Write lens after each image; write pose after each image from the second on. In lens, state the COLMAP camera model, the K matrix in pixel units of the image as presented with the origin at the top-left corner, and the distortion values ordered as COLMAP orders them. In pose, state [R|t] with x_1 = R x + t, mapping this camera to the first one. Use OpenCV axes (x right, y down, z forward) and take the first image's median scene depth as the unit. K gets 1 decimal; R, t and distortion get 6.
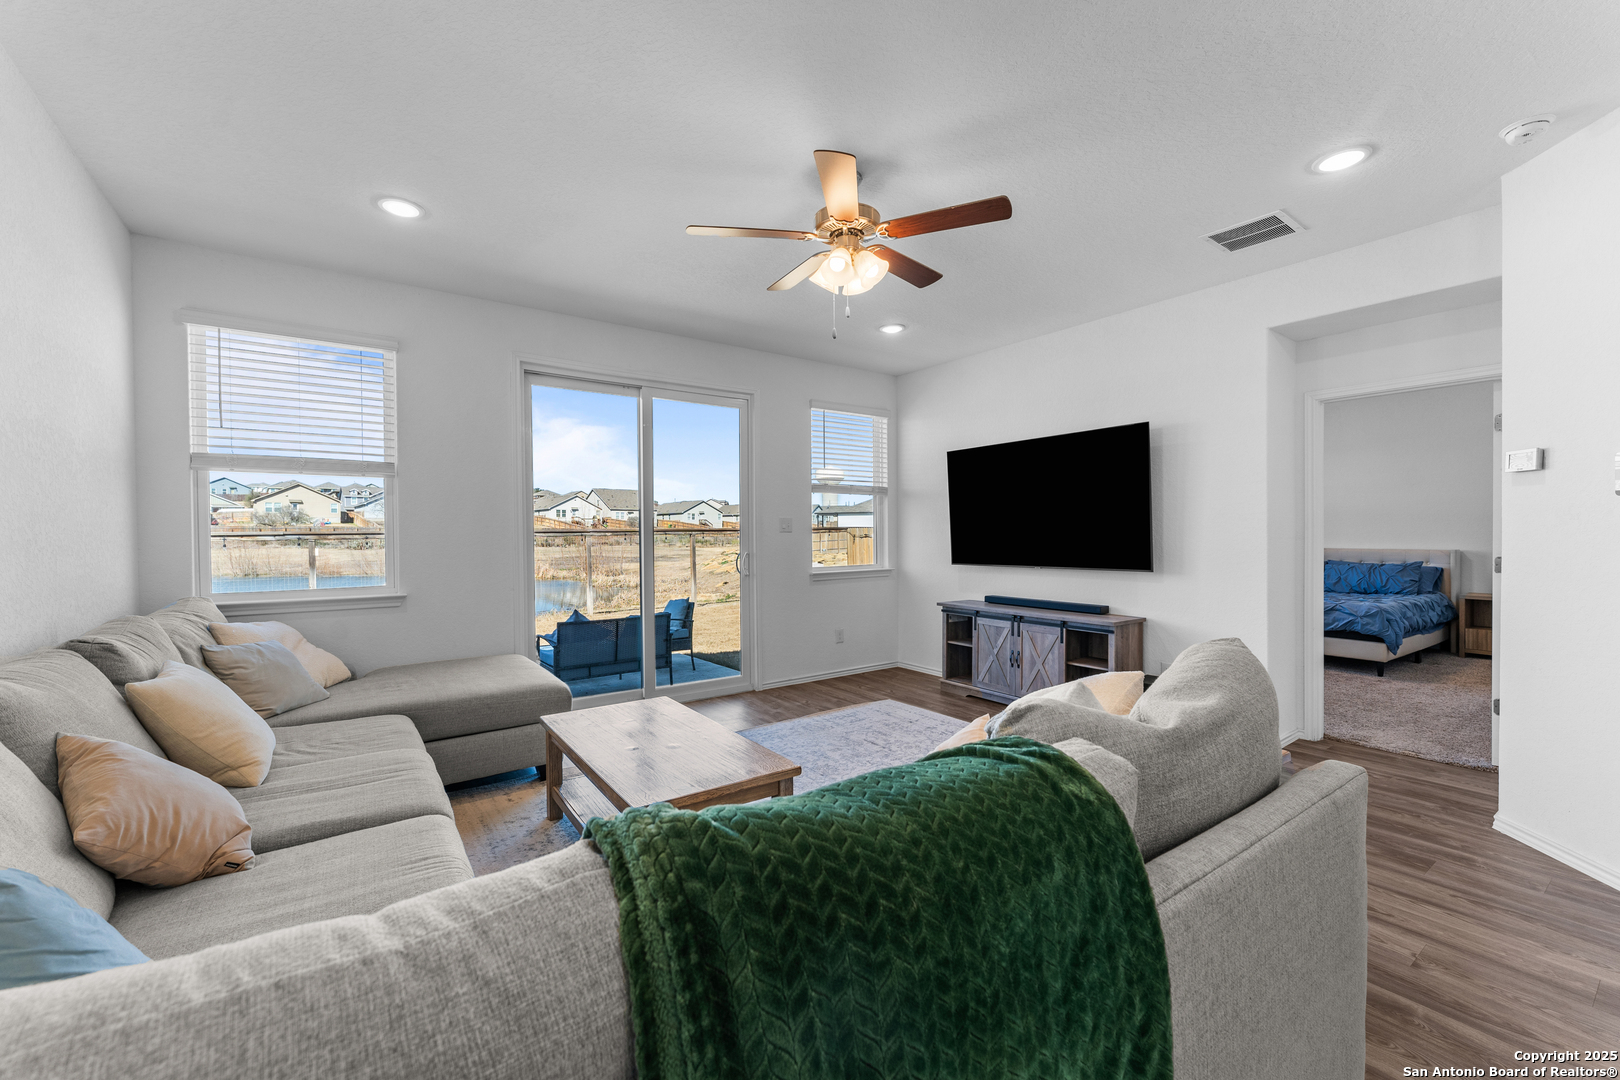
lens RADIAL K [[647.8, 0, 809.0], [0, 647.8, 538.6], [0, 0, 1]] dist [0.000604, 0.000031]
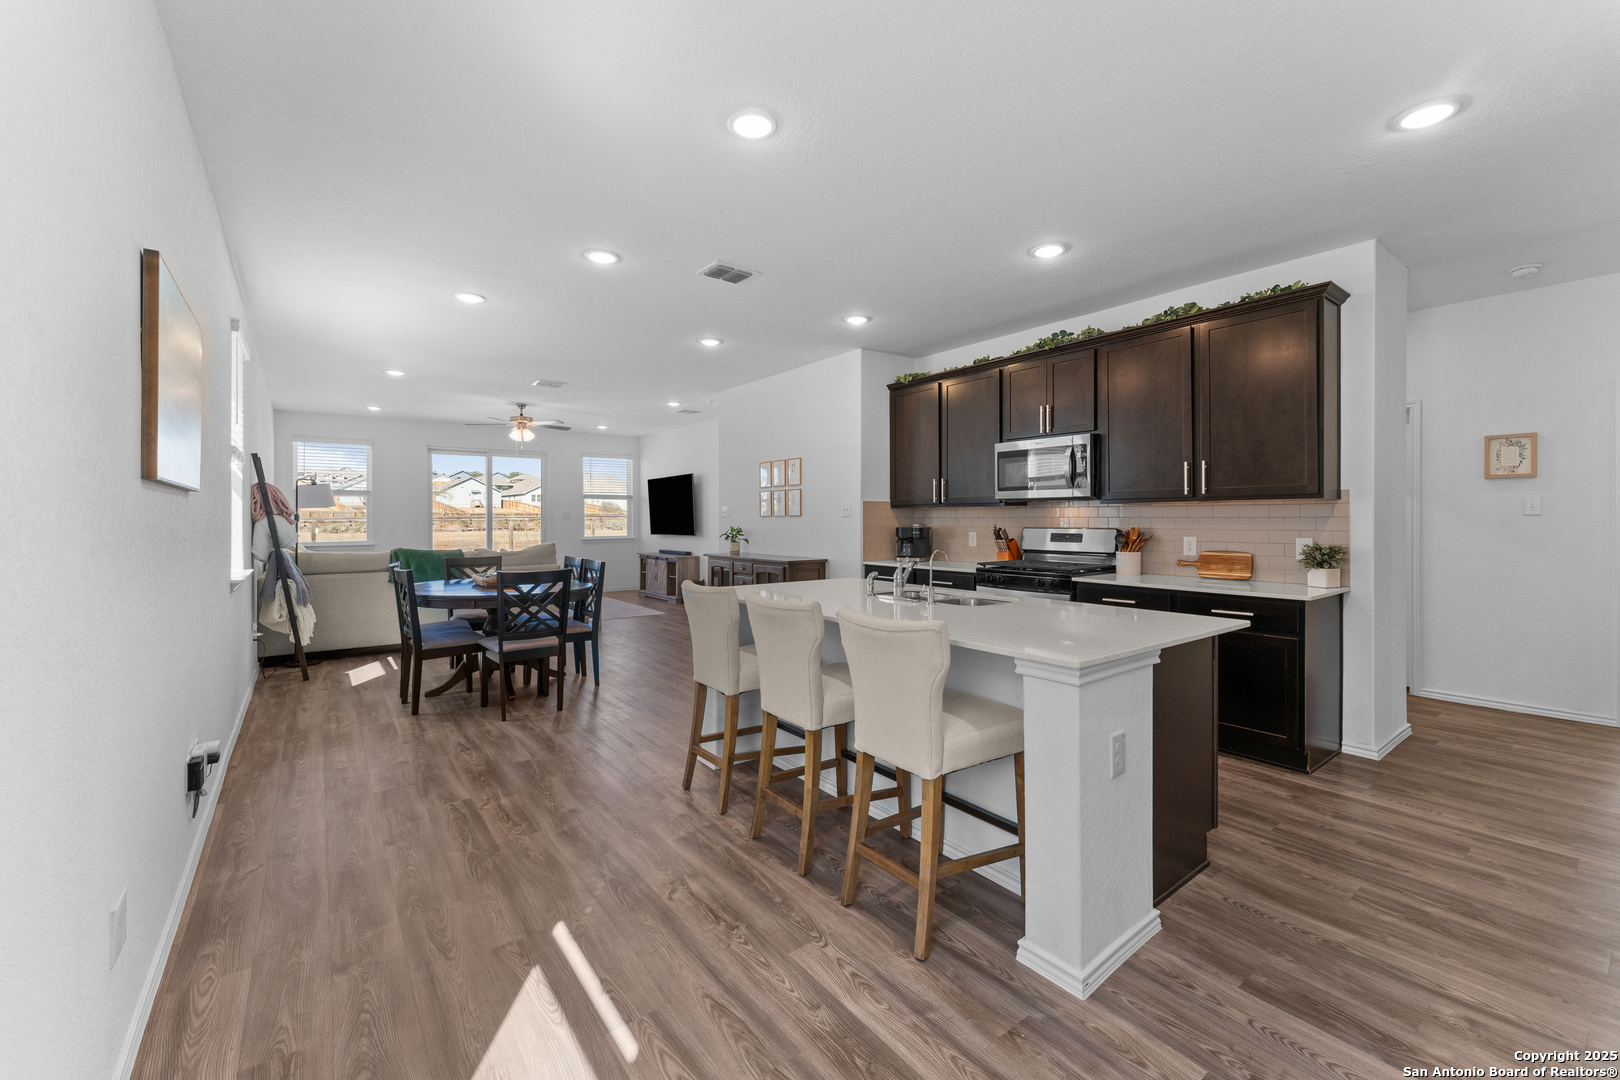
lens RADIAL K [[653.1, 0, 815.4], [0, 653.1, 515.7], [0, 0, 1]] dist [0.002886, 0.000052]
pose [[0.999548, 0.002817, 0.029947, 0.748394], [-0.002455, 0.999923, -0.012143, 0.003882], [-0.029979, 0.012064, 0.999478, -1.175910]]
